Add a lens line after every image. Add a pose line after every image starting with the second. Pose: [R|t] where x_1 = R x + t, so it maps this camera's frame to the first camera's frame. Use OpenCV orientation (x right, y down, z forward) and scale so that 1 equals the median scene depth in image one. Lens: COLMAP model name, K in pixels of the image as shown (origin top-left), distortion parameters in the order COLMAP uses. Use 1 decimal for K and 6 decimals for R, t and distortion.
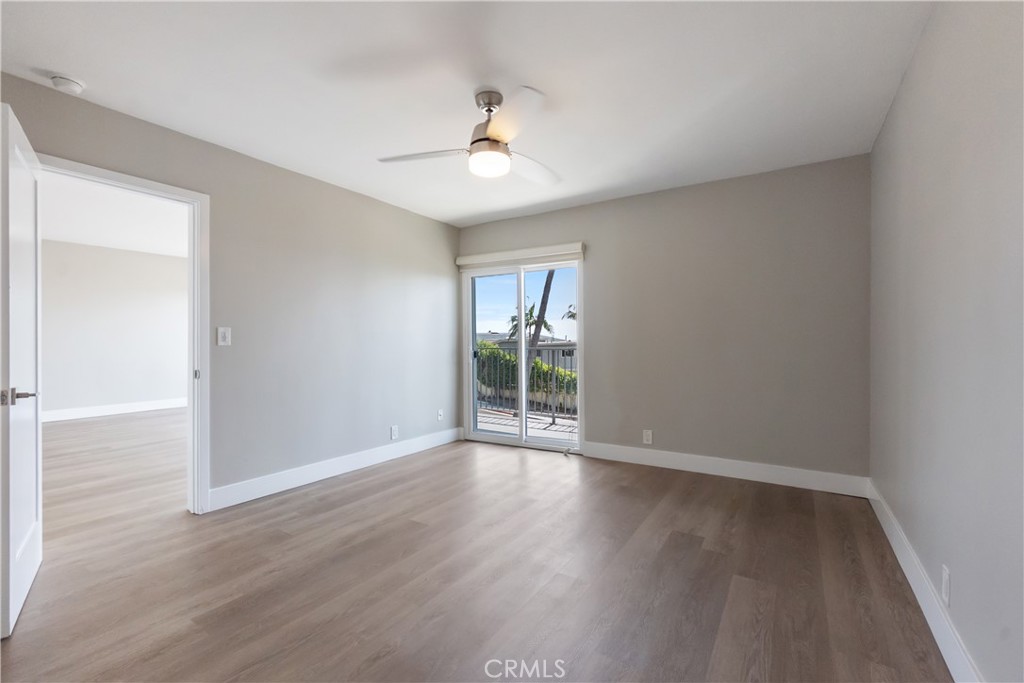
lens RADIAL K [[448.5, 0, 510.9], [0, 448.5, 342.6], [0, 0, 1]] dist [-0.007195, 0.002437]
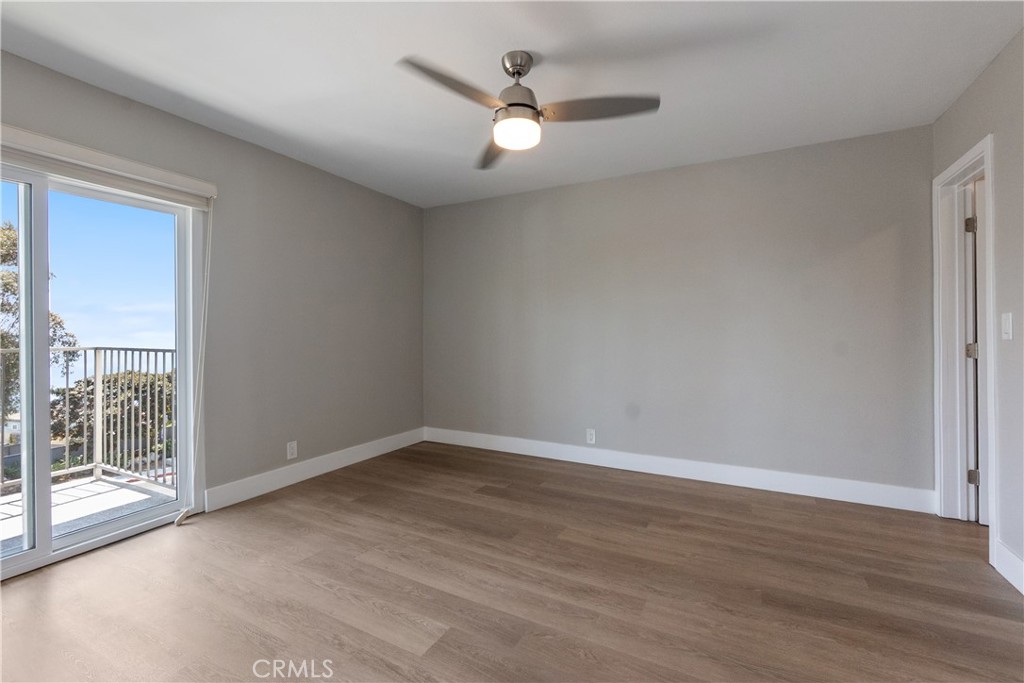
lens RADIAL K [[448.5, 0, 510.3], [0, 448.5, 333.9], [0, 0, 1]] dist [-0.007195, 0.002437]
pose [[-0.081844, -0.002644, 0.996642, -0.688174], [0.006423, 0.999974, 0.003180, -0.008373], [-0.996624, 0.006662, -0.081825, 0.810242]]
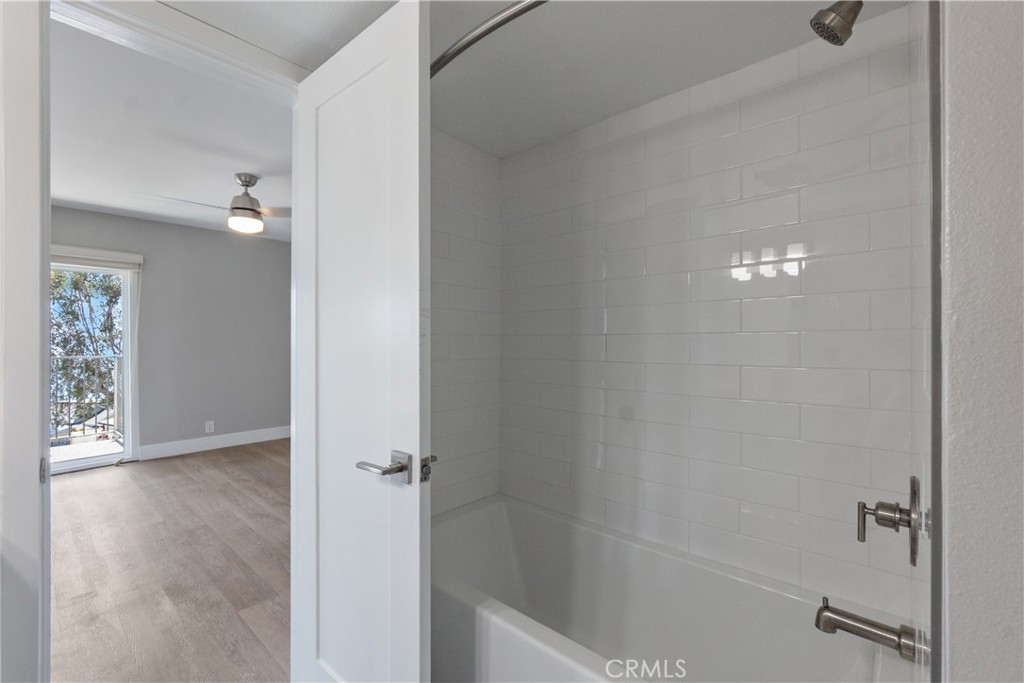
lens RADIAL K [[448.5, 0, 512.6], [0, 448.5, 339.0], [0, 0, 1]] dist [-0.007195, 0.002437]
pose [[0.158630, -0.001847, 0.987336, -0.954850], [0.006253, 0.999980, 0.000866, -0.033494], [-0.987318, 0.006037, 0.158638, -0.025231]]
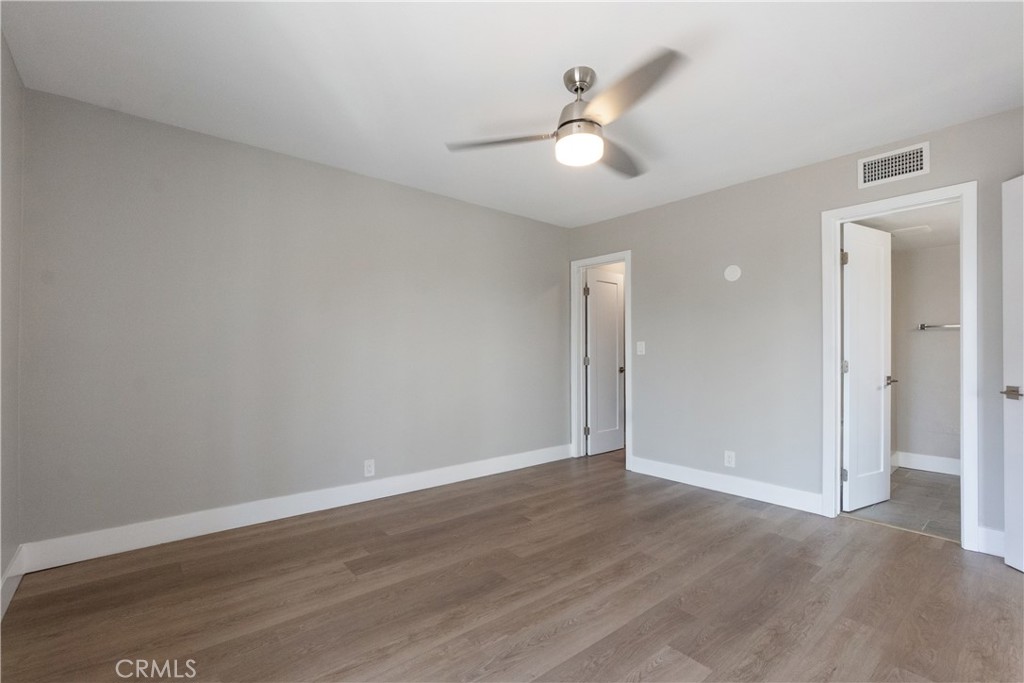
lens RADIAL K [[448.5, 0, 507.1], [0, 448.5, 344.0], [0, 0, 1]] dist [-0.007195, 0.002437]
pose [[-0.953890, 0.001887, 0.300150, -0.132172], [-0.002089, 0.999914, -0.012926, -0.004824], [-0.300149, -0.012957, -0.953804, 1.400966]]
